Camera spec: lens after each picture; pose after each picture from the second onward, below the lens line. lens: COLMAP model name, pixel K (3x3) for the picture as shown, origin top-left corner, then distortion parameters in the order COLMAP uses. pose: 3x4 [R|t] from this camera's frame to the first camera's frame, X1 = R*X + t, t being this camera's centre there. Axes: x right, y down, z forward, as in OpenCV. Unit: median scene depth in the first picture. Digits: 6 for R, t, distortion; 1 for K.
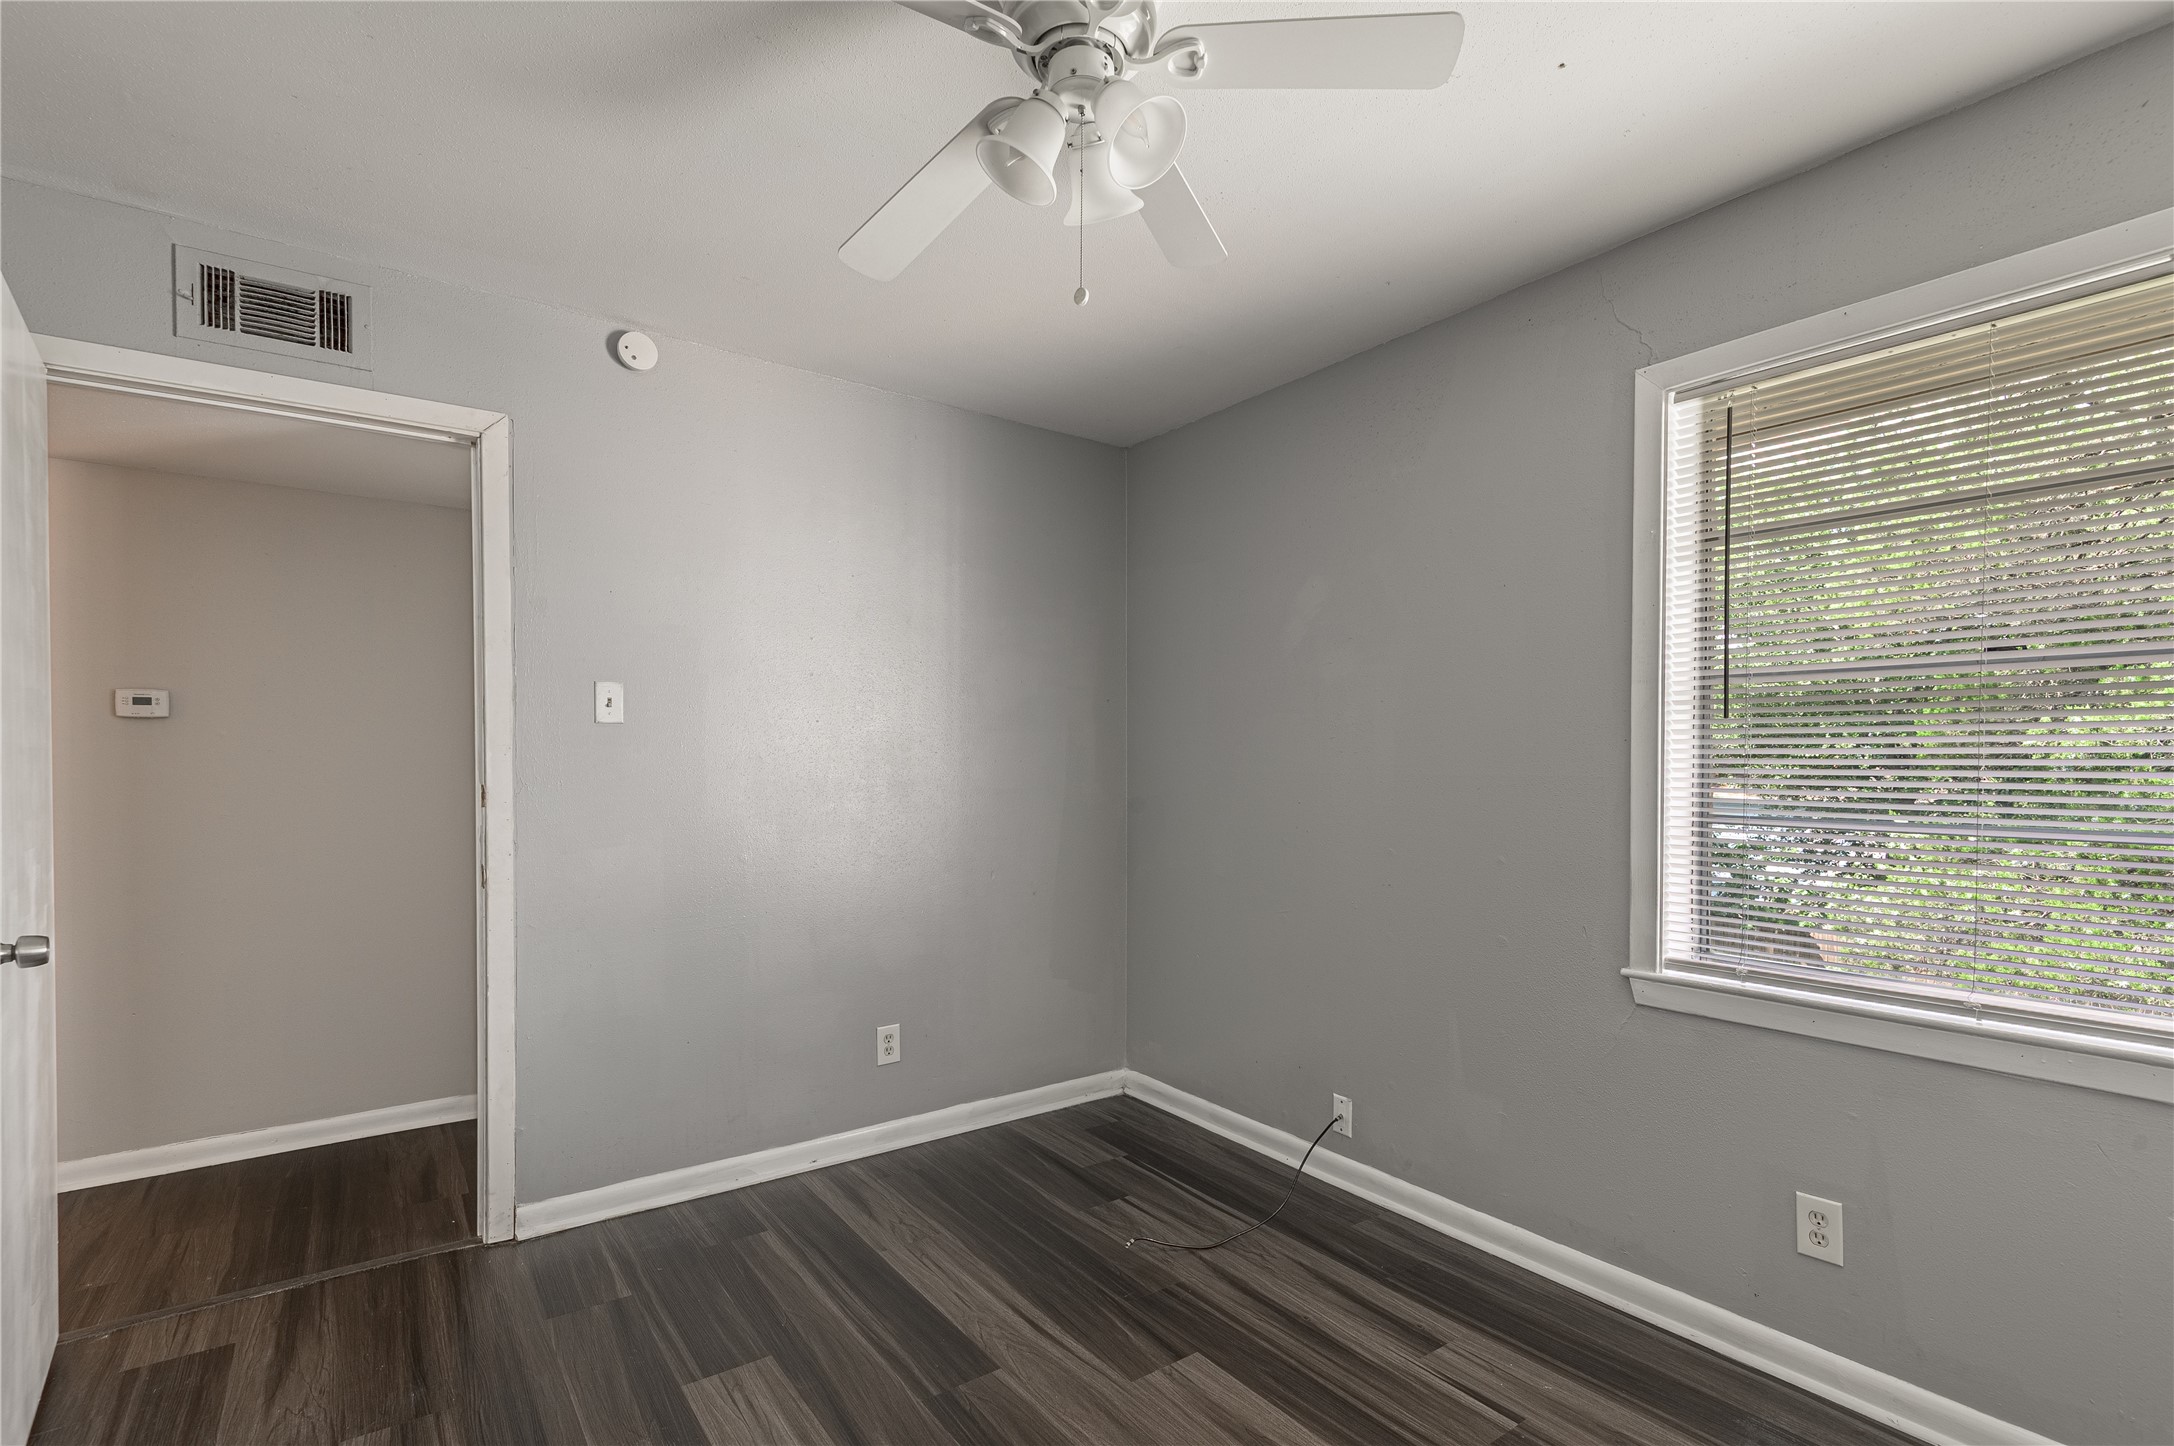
lens RADIAL K [[1003.2, 0, 1082.6], [0, 1003.2, 773.3], [0, 0, 1]] dist [0.015120, -0.000184]
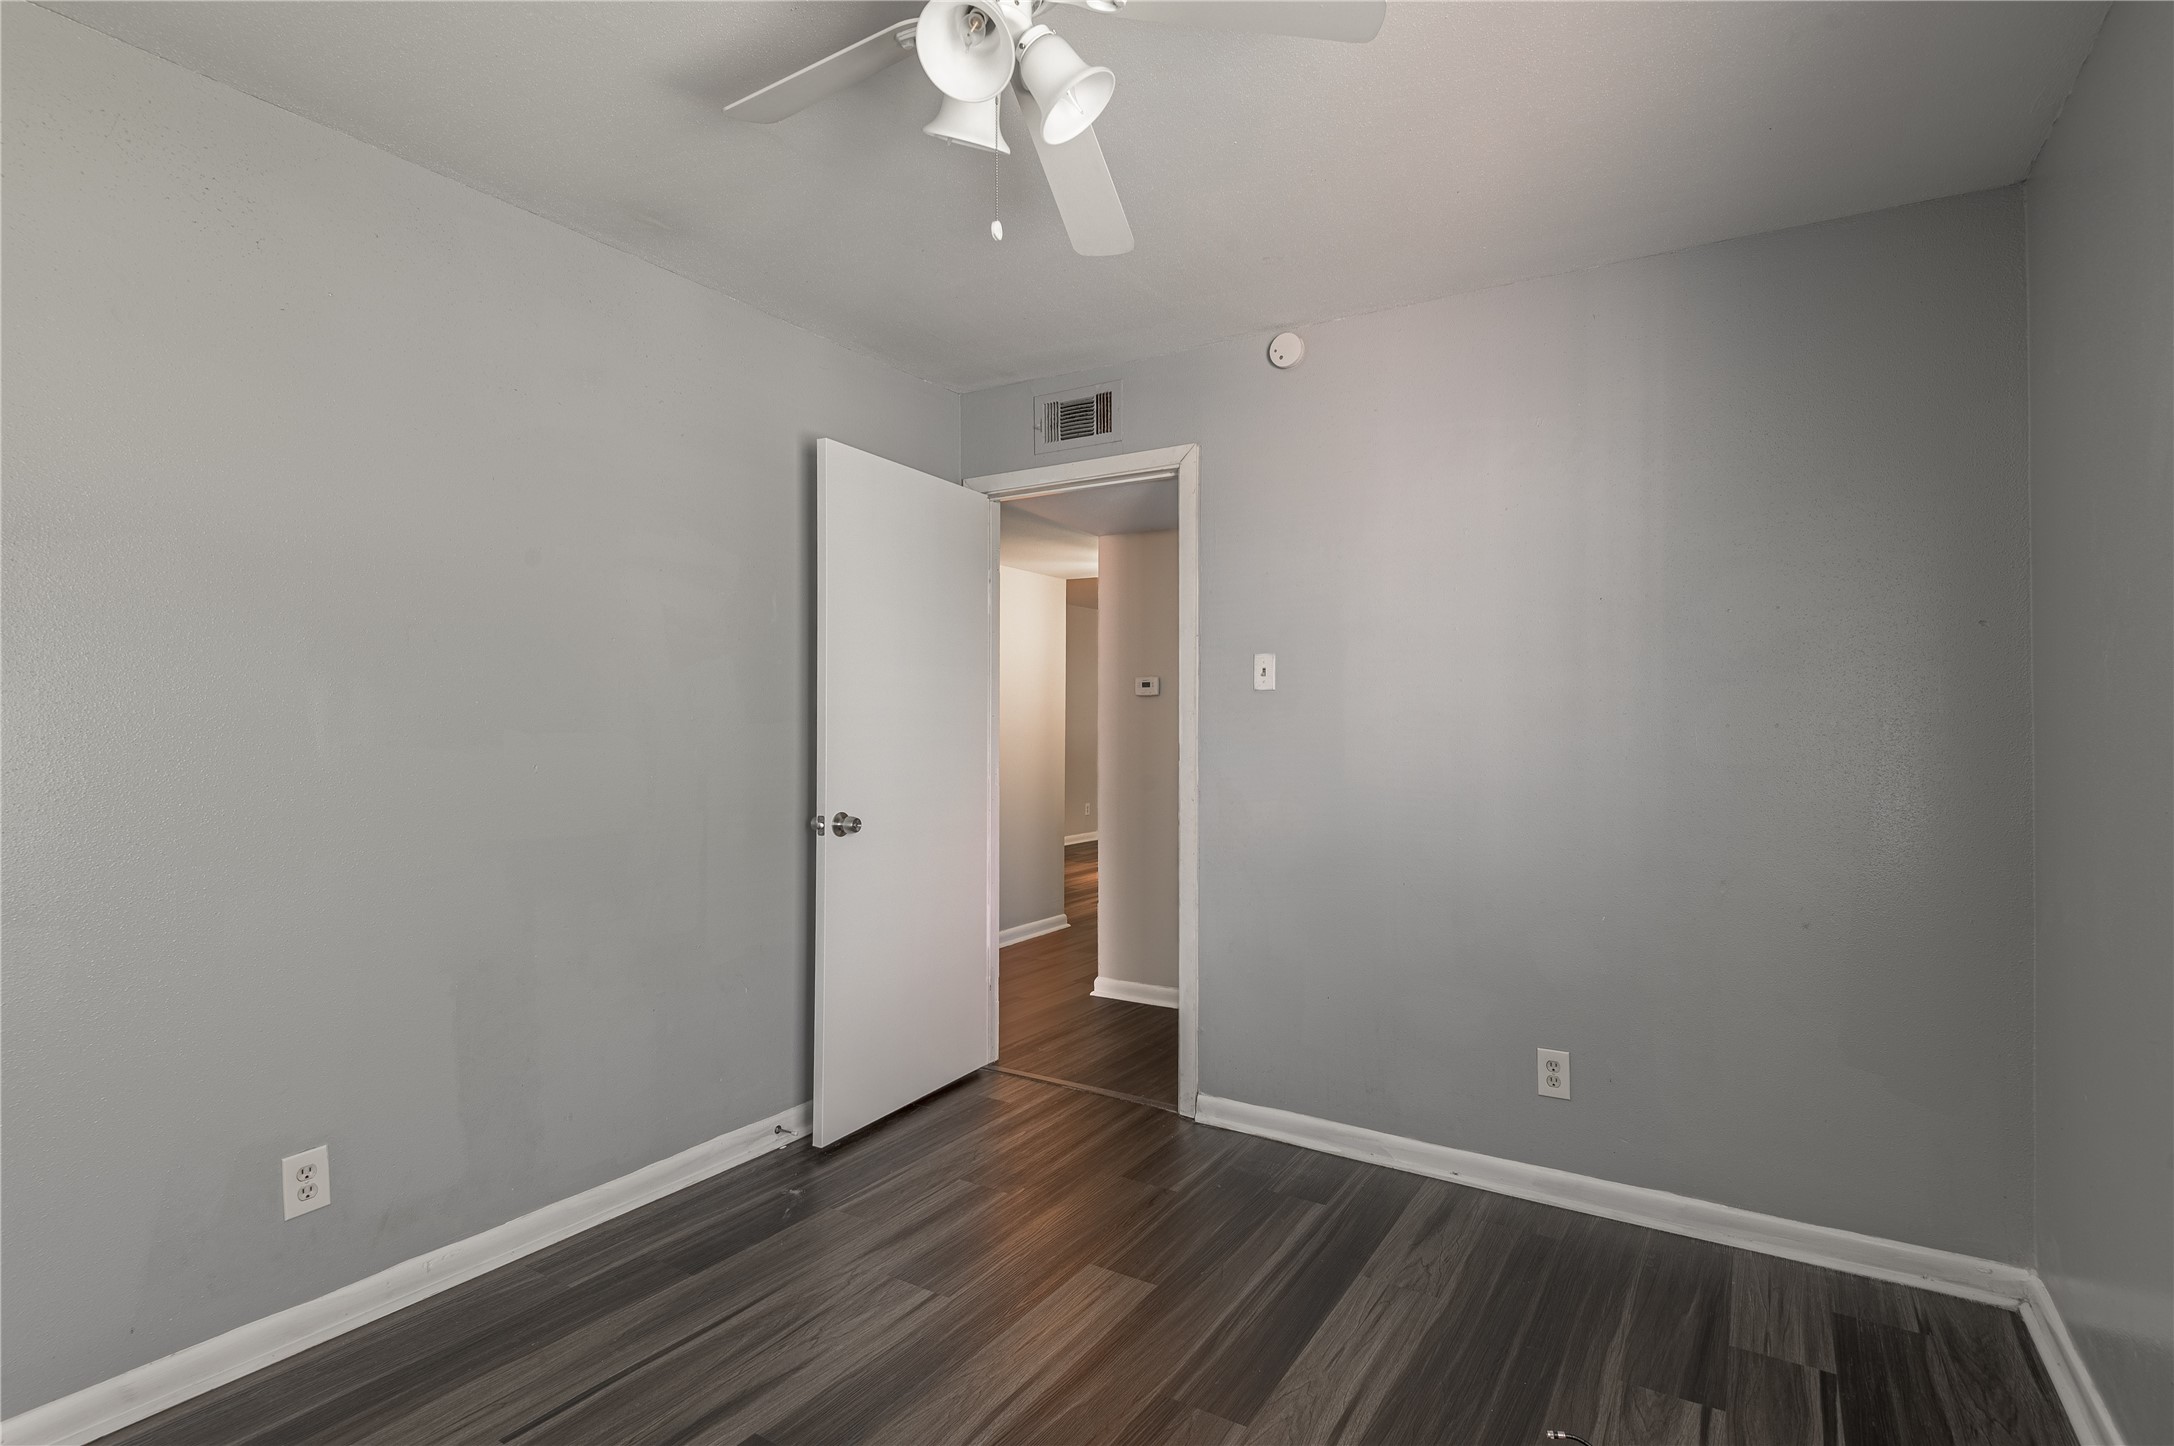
lens RADIAL K [[1005.1, 0, 1086.8], [0, 1005.1, 715.5], [0, 0, 1]] dist [-0.001628, -0.000729]
pose [[0.403204, -0.006691, -0.915086, 0.475354], [-0.019141, 0.999693, -0.015744, -0.000747], [0.914910, 0.023863, 0.402952, 0.375638]]
